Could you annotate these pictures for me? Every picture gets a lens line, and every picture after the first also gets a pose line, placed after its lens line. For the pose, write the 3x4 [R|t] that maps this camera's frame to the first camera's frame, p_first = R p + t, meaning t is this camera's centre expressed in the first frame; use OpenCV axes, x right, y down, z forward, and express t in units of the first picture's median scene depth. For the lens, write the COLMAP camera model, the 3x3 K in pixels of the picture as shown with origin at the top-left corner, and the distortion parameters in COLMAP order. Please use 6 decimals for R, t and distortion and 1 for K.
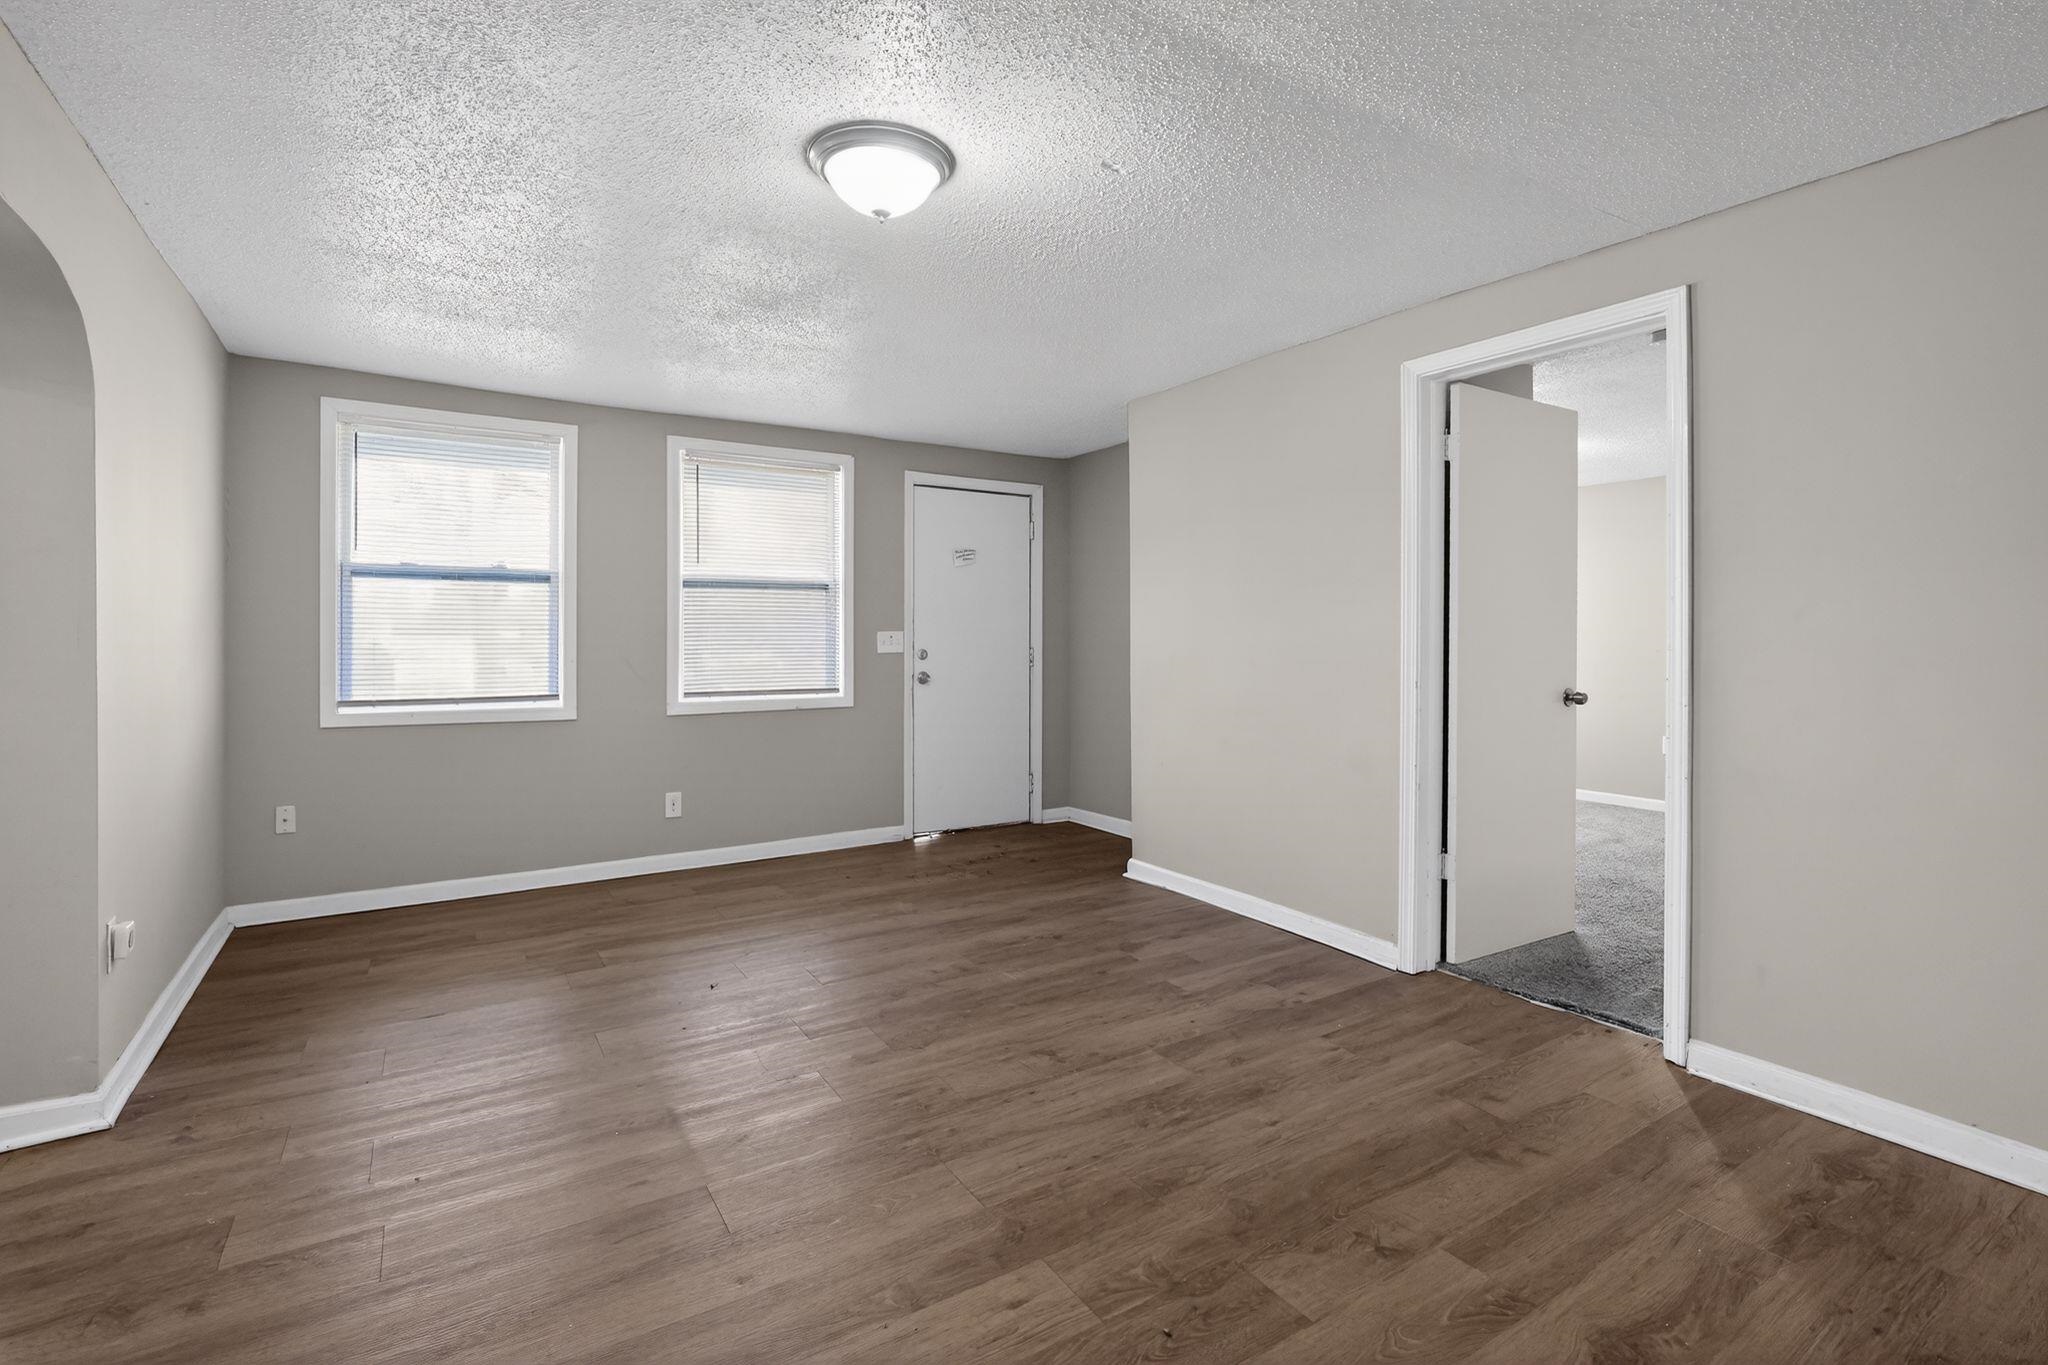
lens RADIAL K [[938.6, 0, 1021.7], [0, 938.6, 640.6], [0, 0, 1]] dist [-0.012417, -0.000342]
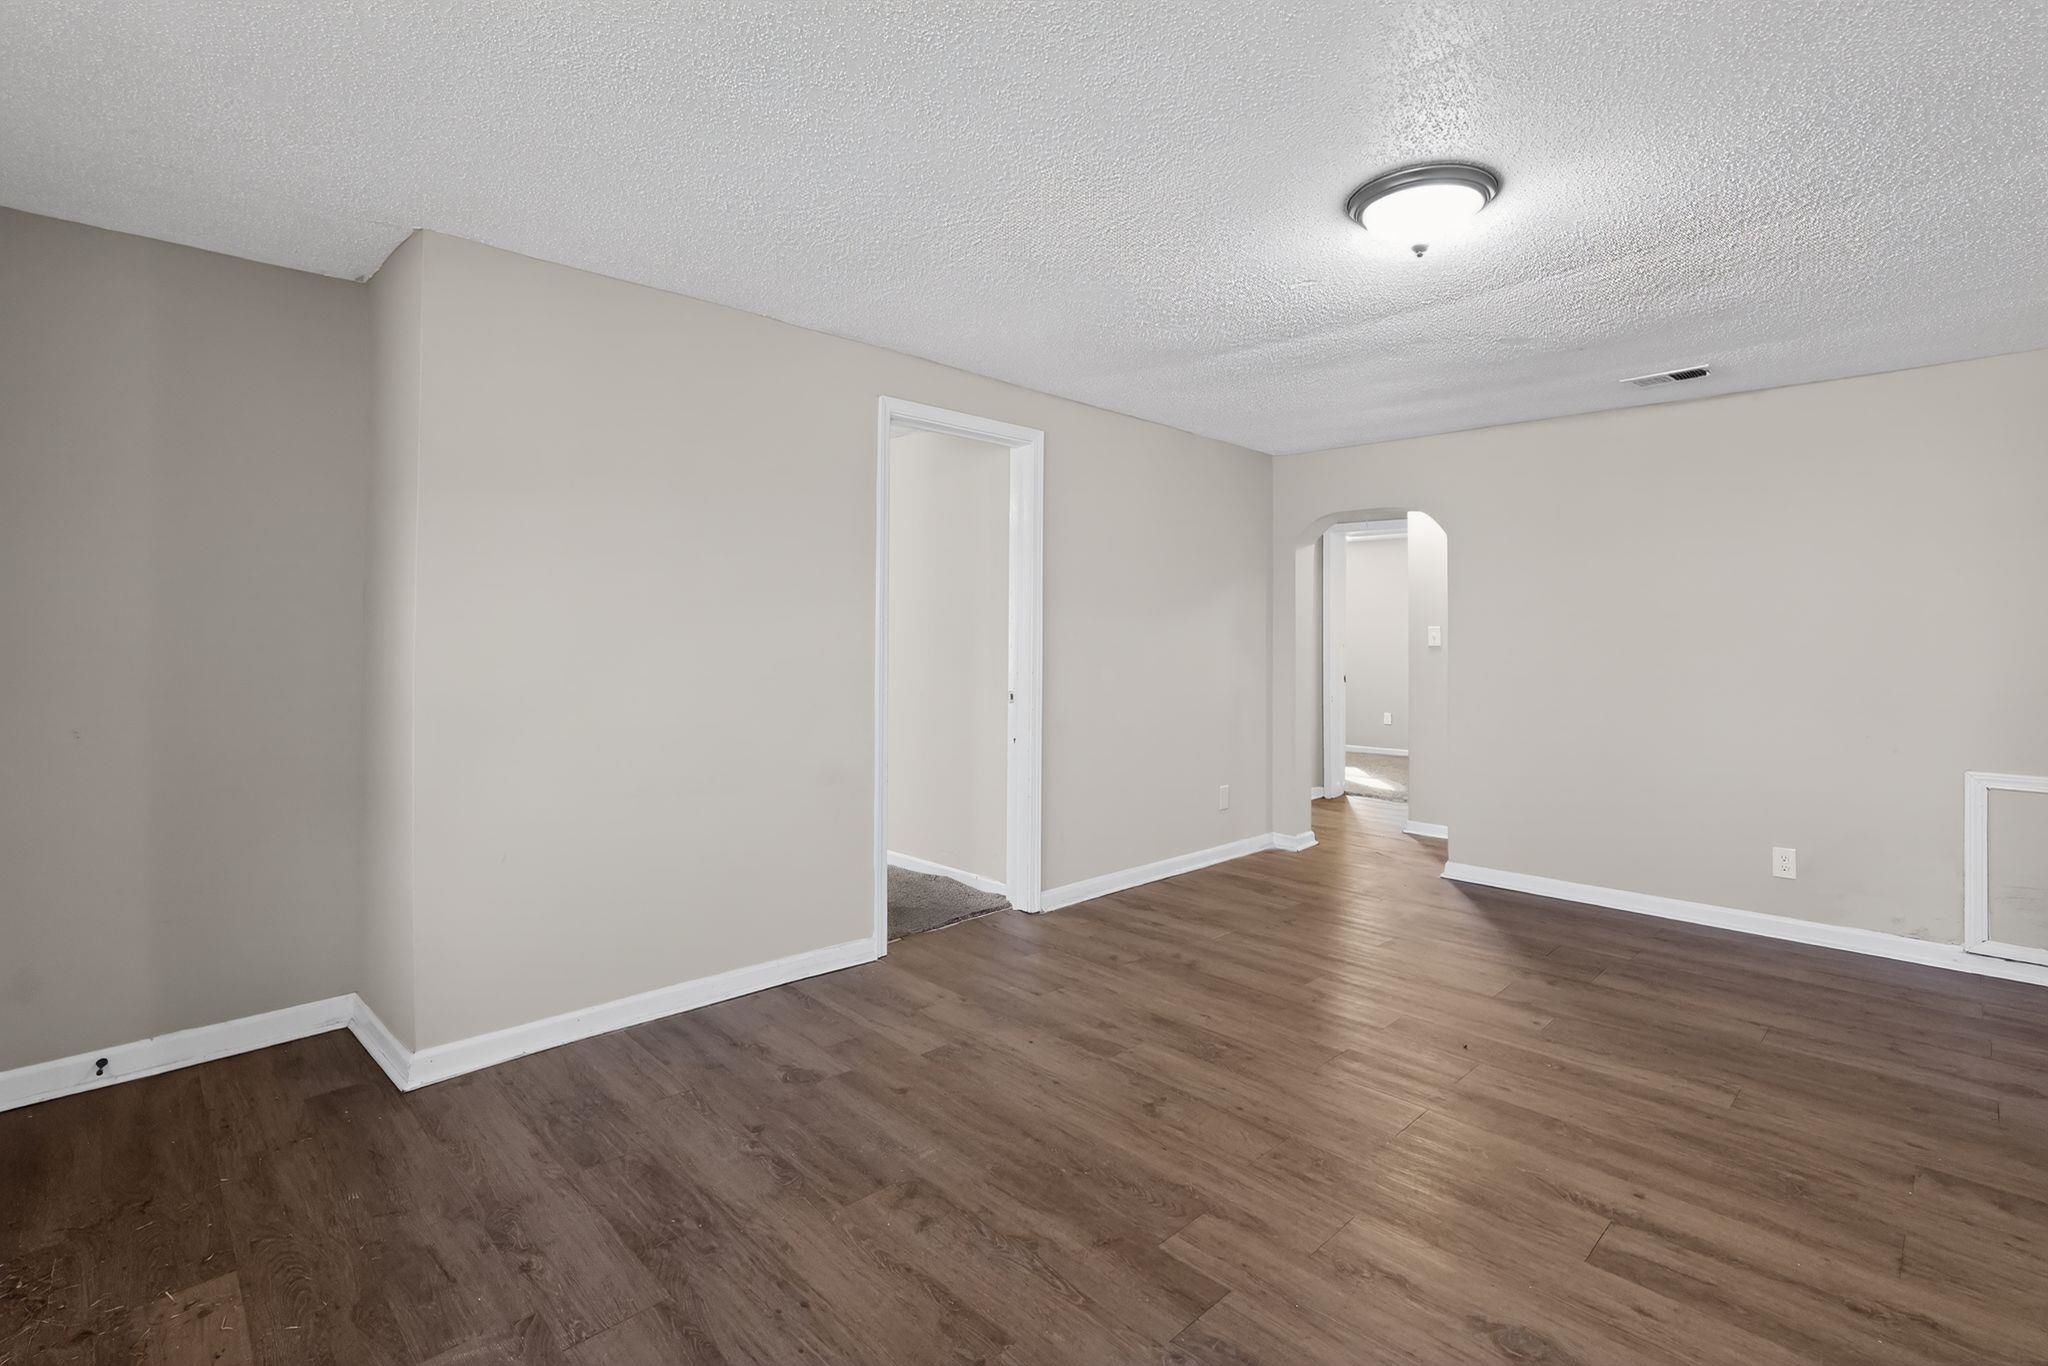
lens RADIAL K [[938.6, 0, 1021.7], [0, 938.6, 641.1], [0, 0, 1]] dist [-0.012417, -0.000342]
pose [[-0.207833, -0.008226, 0.978130, -0.511074], [-0.005907, 0.999957, 0.007154, -0.016112], [-0.978146, -0.004291, -0.207873, 0.795044]]
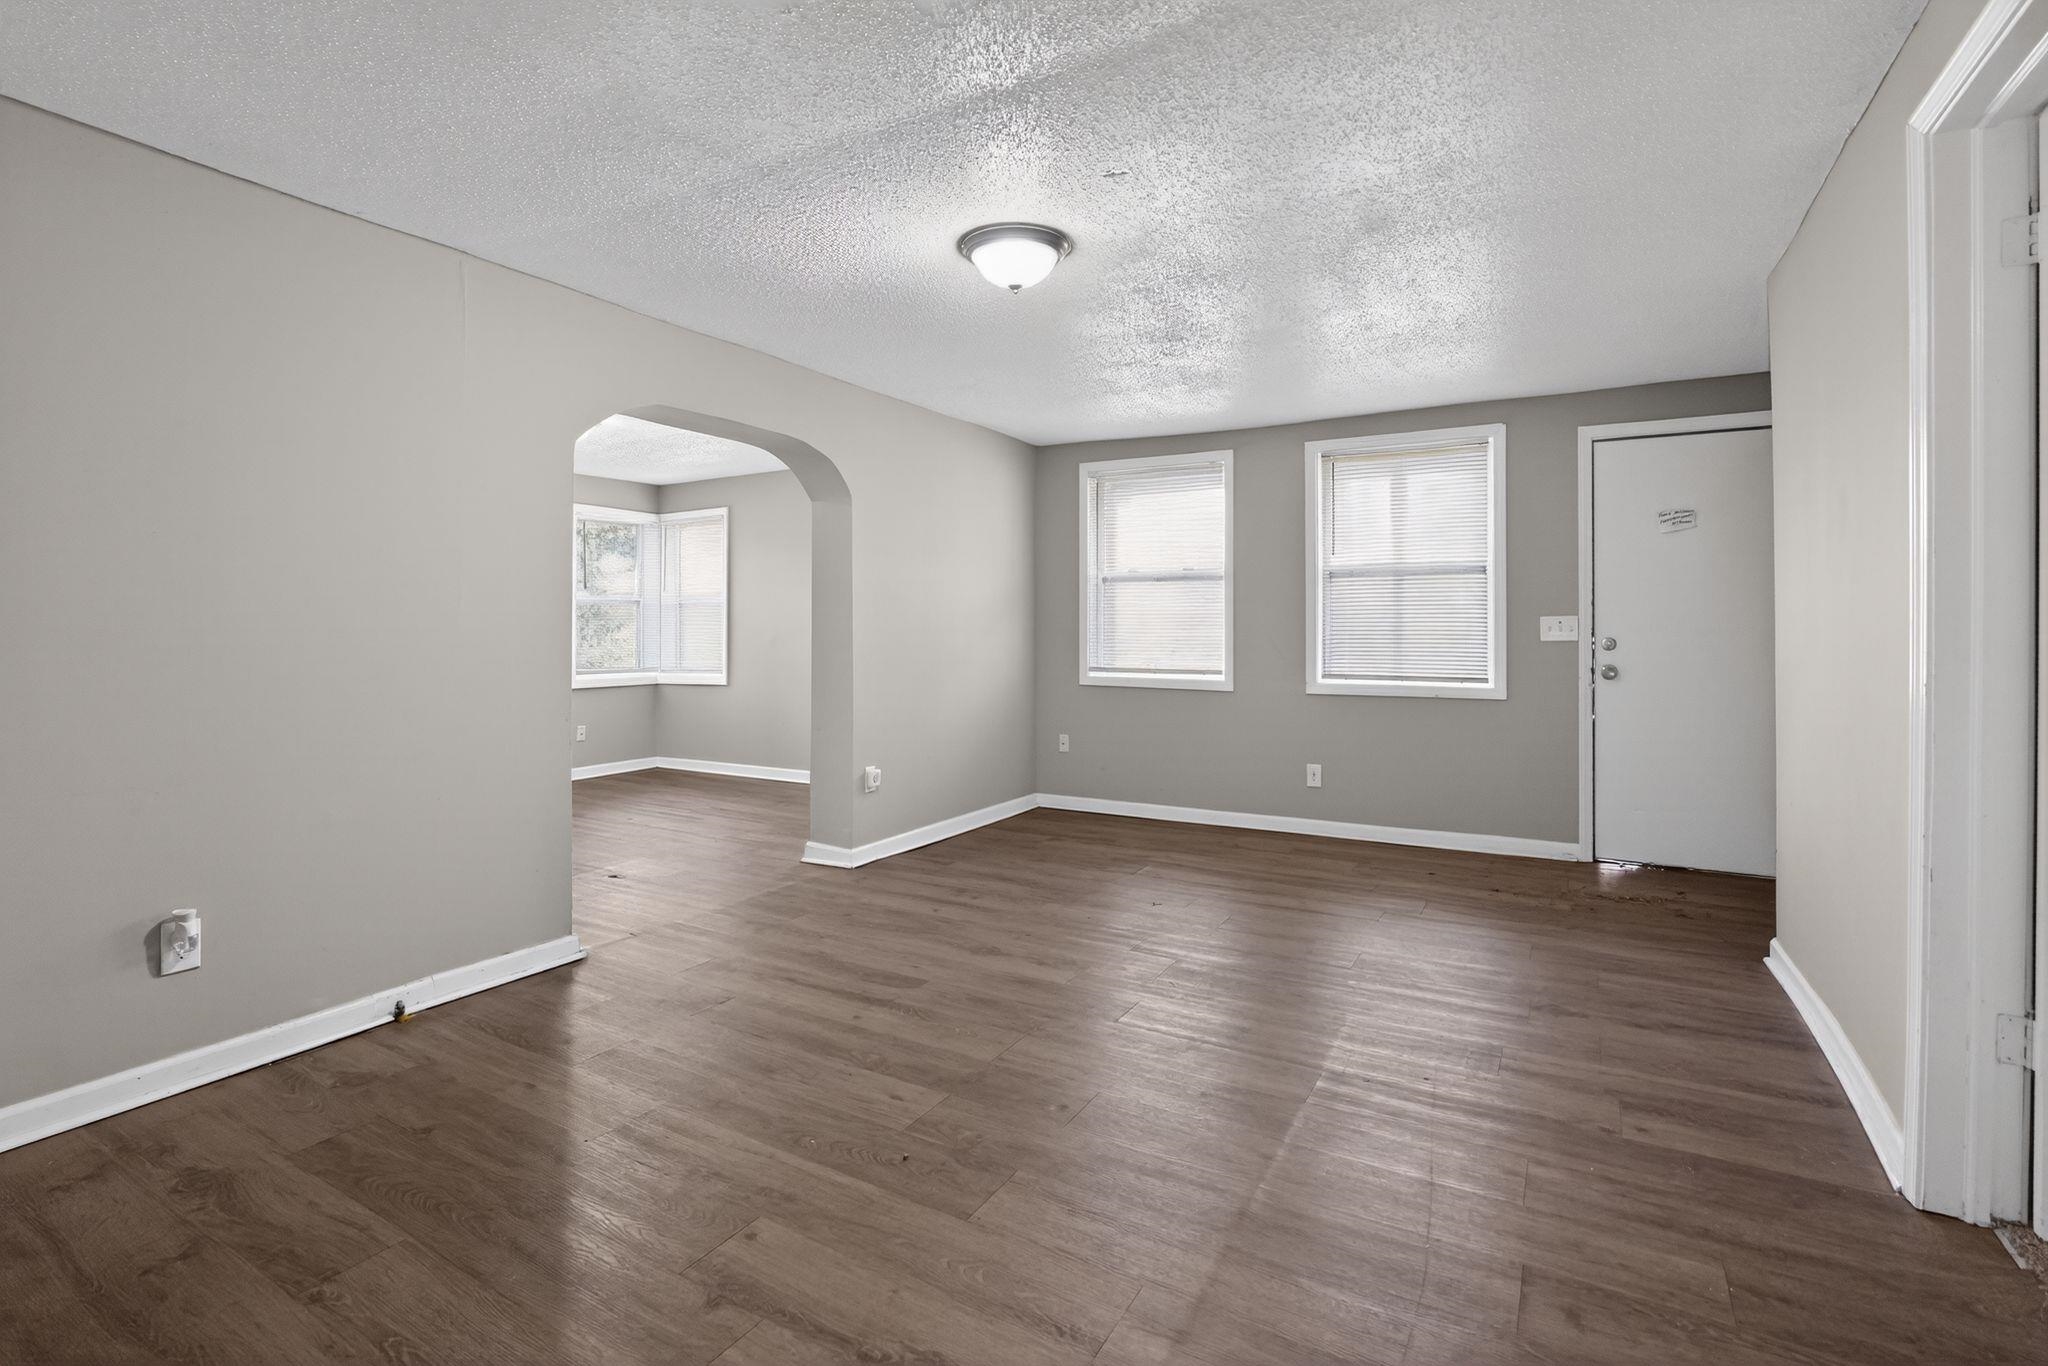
lens RADIAL K [[938.6, 0, 1021.7], [0, 938.6, 641.1], [0, 0, 1]] dist [-0.012417, -0.000342]
pose [[0.463837, 0.009654, -0.885868, 0.484591], [-0.005090, 0.999953, 0.008232, 0.010364], [0.885906, 0.000691, 0.463865, 0.196709]]
